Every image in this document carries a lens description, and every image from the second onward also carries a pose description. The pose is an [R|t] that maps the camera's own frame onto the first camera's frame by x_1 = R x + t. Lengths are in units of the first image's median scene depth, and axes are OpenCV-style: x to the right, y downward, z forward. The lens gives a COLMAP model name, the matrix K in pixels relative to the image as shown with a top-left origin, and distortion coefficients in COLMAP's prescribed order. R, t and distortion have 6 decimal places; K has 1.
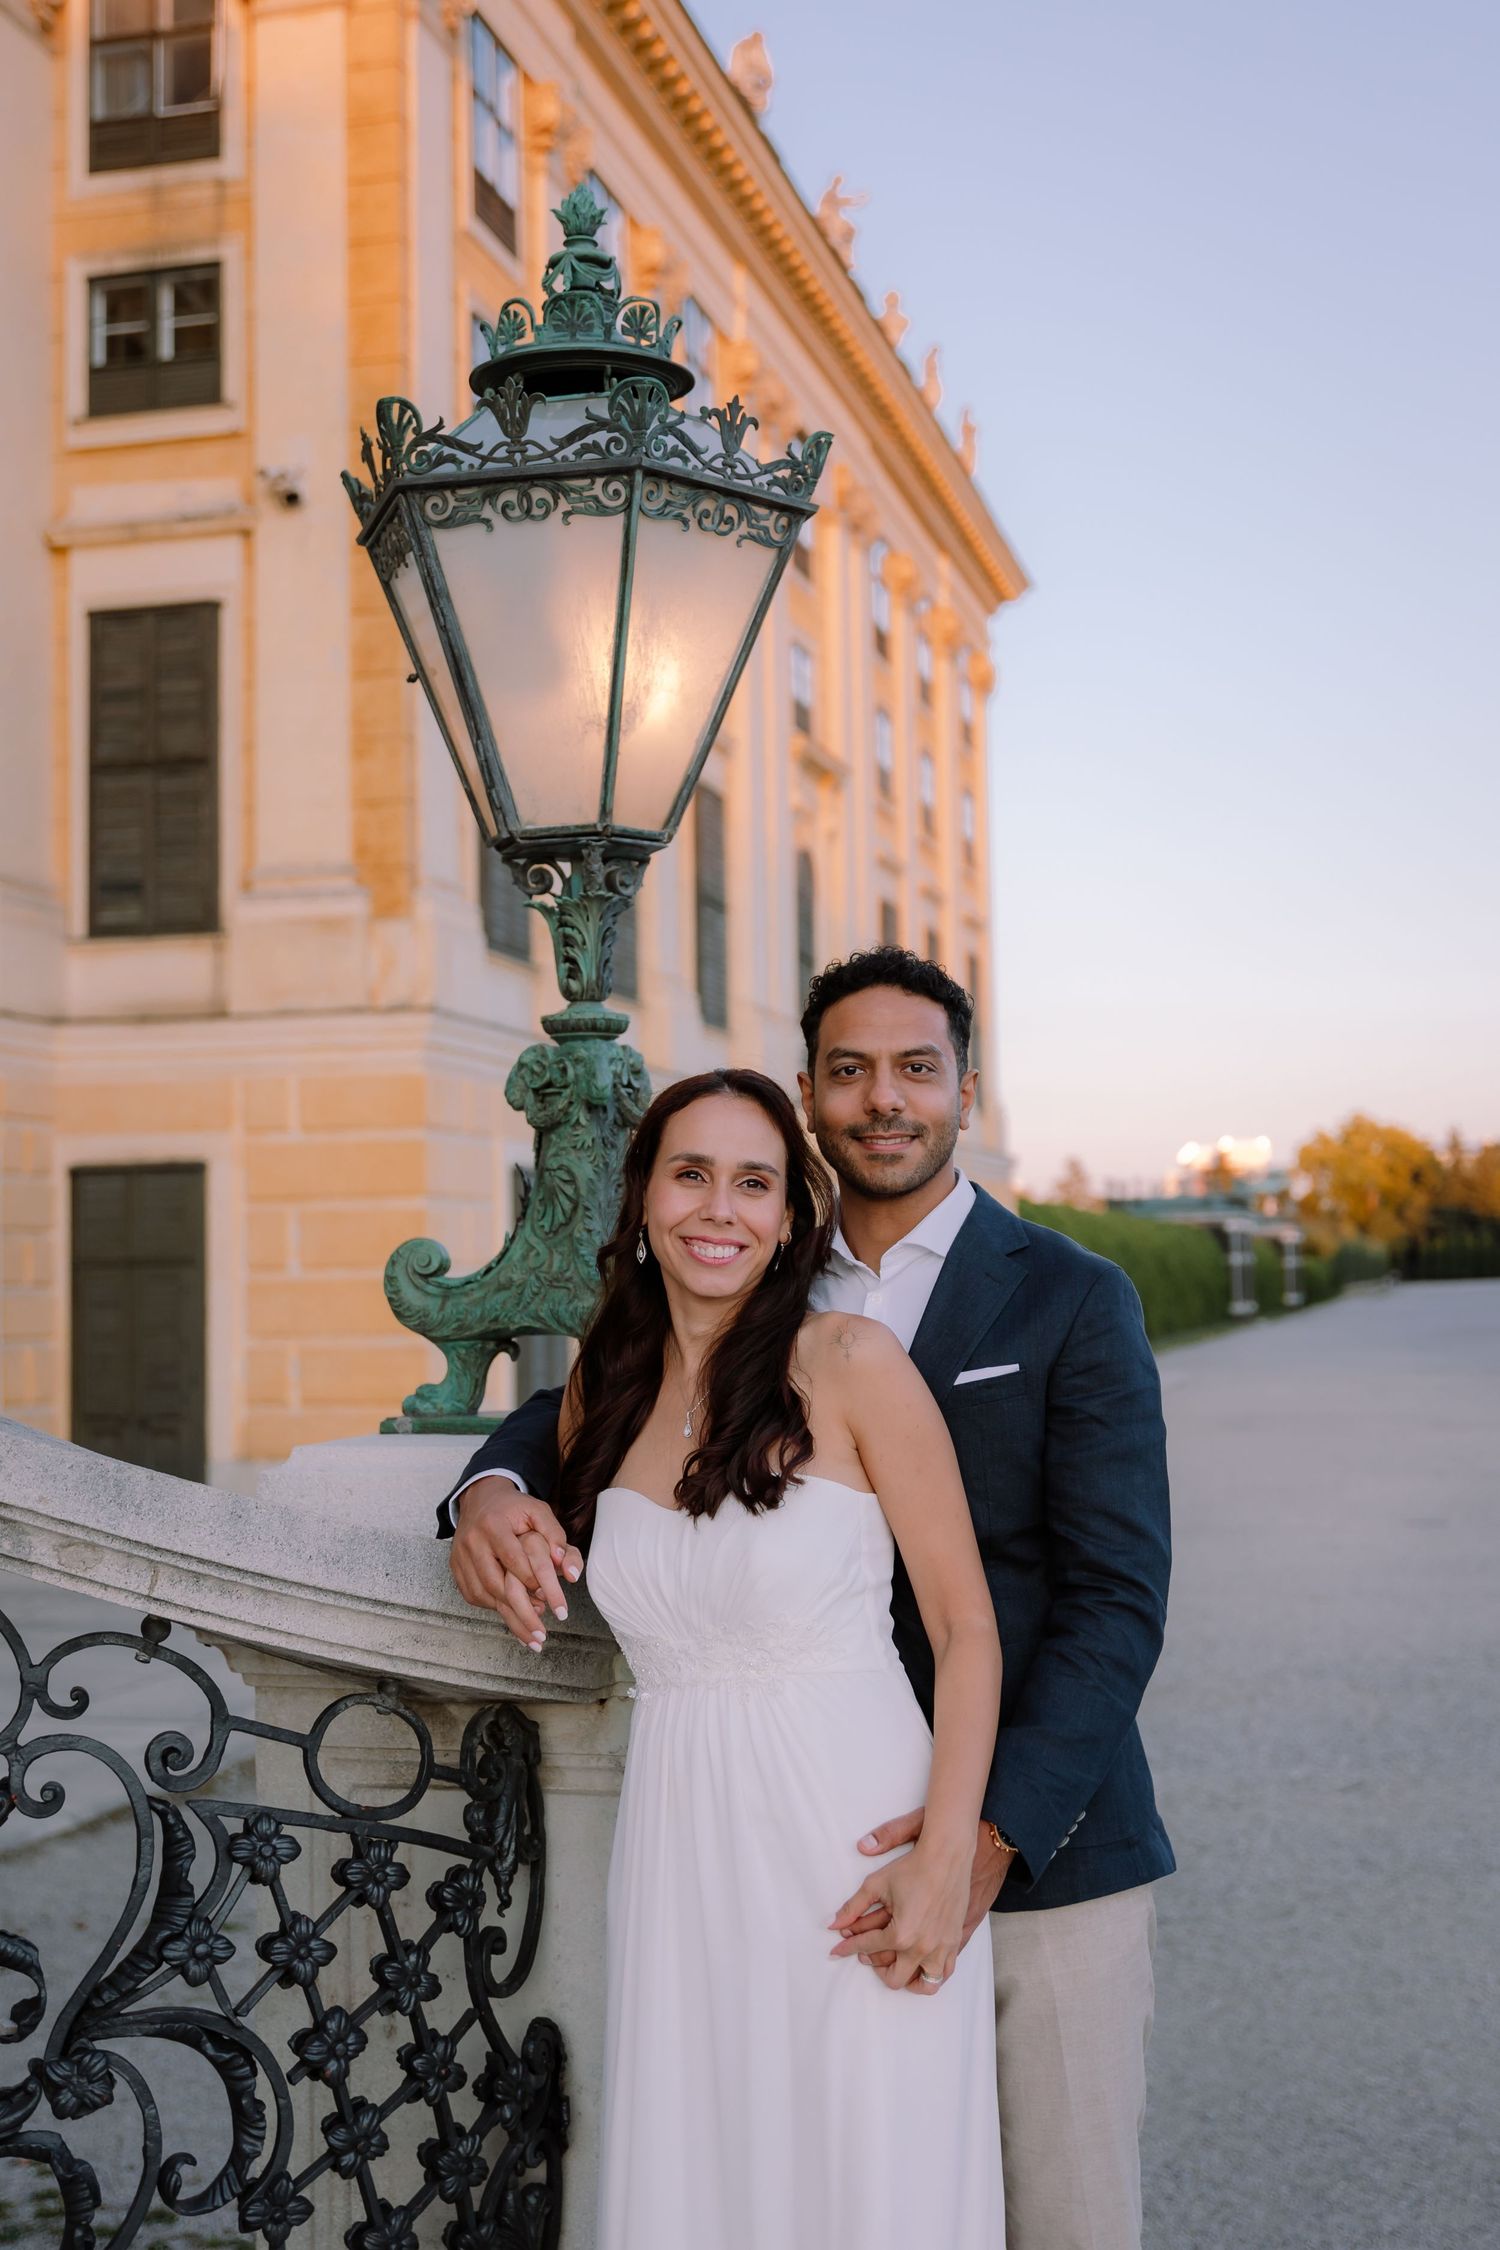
lens RADIAL K [[2756.8, 0, 676.5], [0, 2756.8, 1126.2], [0, 0, 1]] dist [-0.019756, 0.000225]
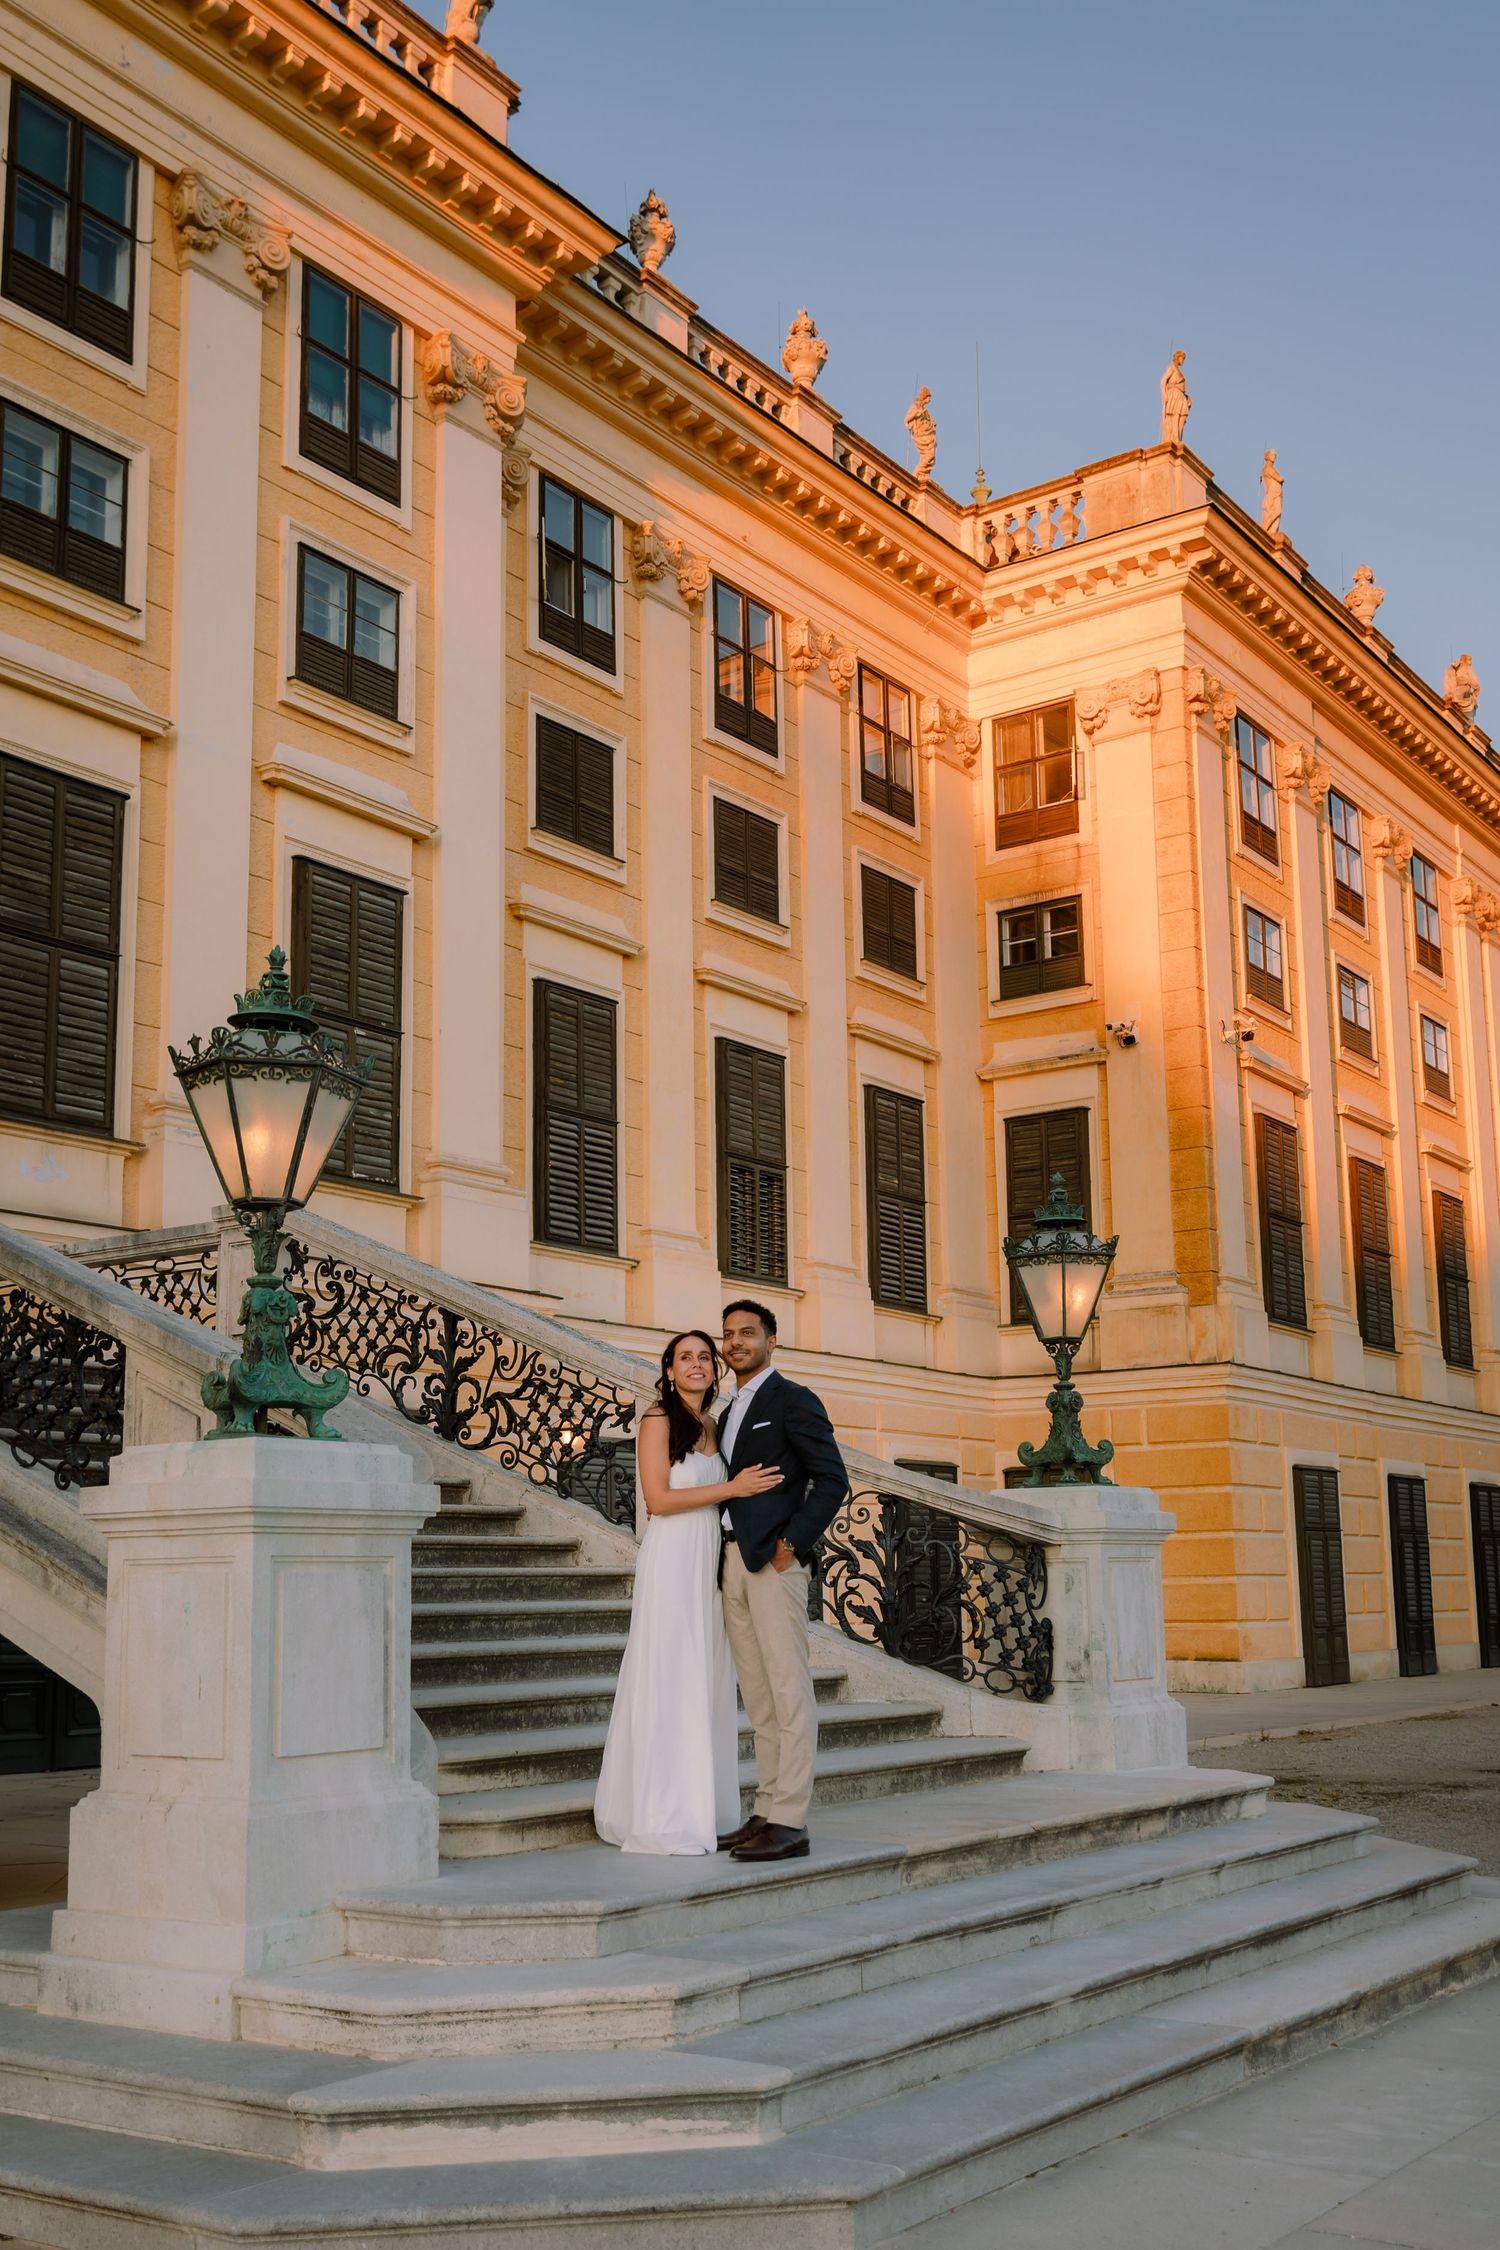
lens RADIAL K [[2269.6, 0, 750.0], [0, 2269.6, 1125.0], [0, 0, 1]] dist [0.004255, 0.002881]
pose [[0.942110, -0.066304, -0.328684, 0.083752], [0.018226, 0.988931, -0.147253, 0.008456], [0.334809, 0.132738, 0.932890, -0.294704]]
